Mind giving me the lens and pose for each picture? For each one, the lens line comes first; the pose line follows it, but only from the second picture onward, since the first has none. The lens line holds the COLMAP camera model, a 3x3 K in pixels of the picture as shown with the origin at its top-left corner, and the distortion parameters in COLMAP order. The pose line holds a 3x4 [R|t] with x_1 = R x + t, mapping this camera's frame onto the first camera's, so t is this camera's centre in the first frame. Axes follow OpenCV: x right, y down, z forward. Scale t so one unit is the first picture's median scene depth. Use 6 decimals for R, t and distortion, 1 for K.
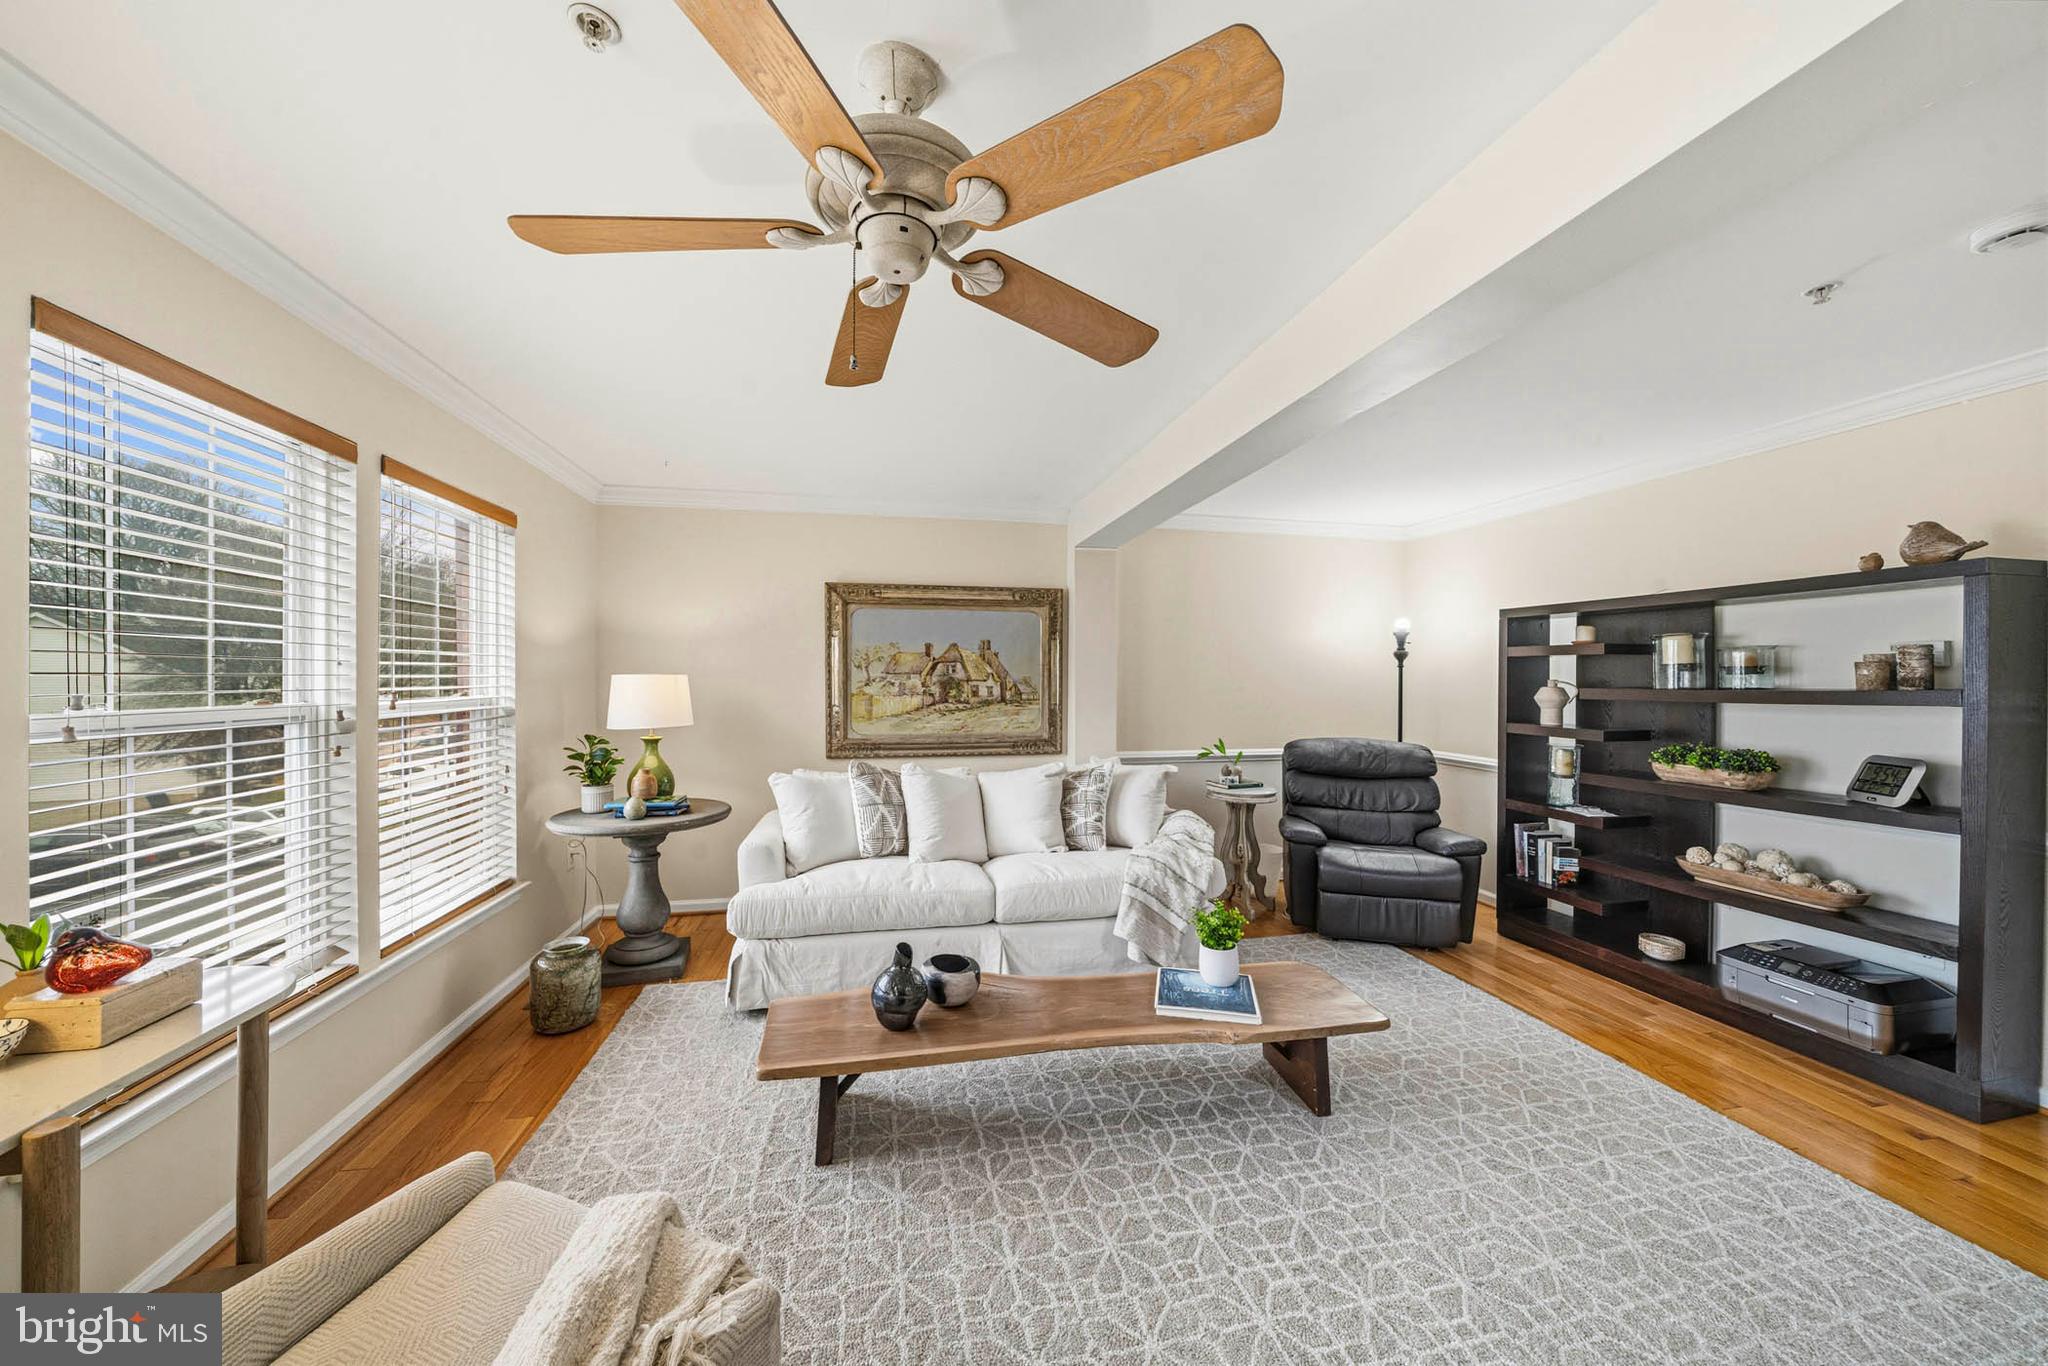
lens RADIAL K [[697.0, 0, 1018.5], [0, 697.0, 689.1], [0, 0, 1]] dist [-0.005431, -0.000072]
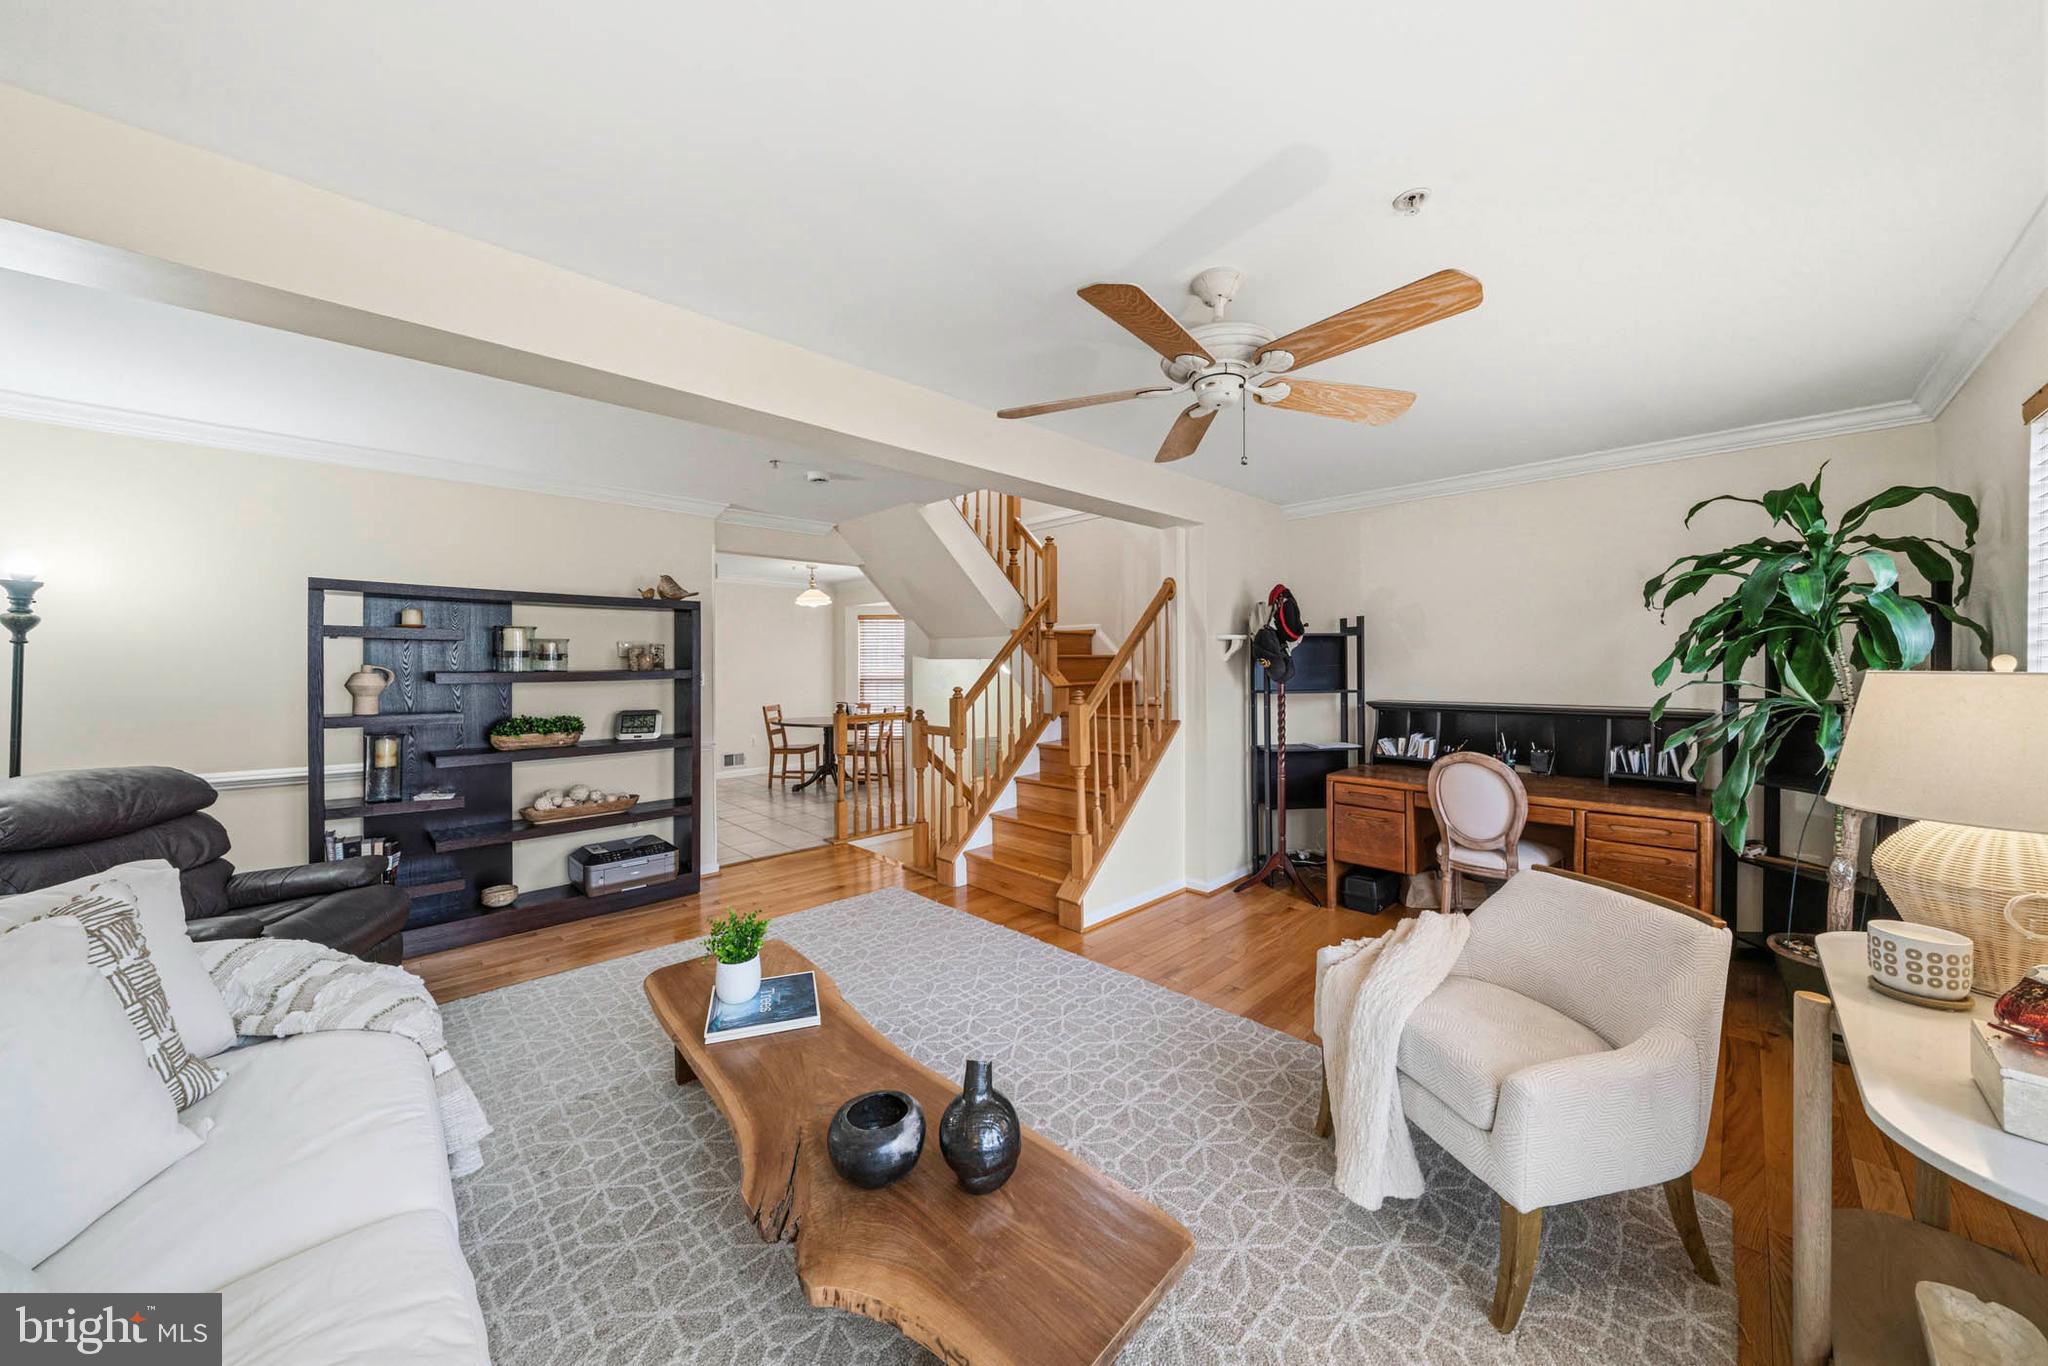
lens RADIAL K [[697.0, 0, 1018.5], [0, 697.0, 689.1], [0, 0, 1]] dist [-0.005431, -0.000072]
pose [[-0.556701, -0.031185, 0.830128, -0.566108], [0.011444, 0.998912, 0.045200, -0.016544], [-0.830634, 0.034663, -0.555738, 1.019145]]
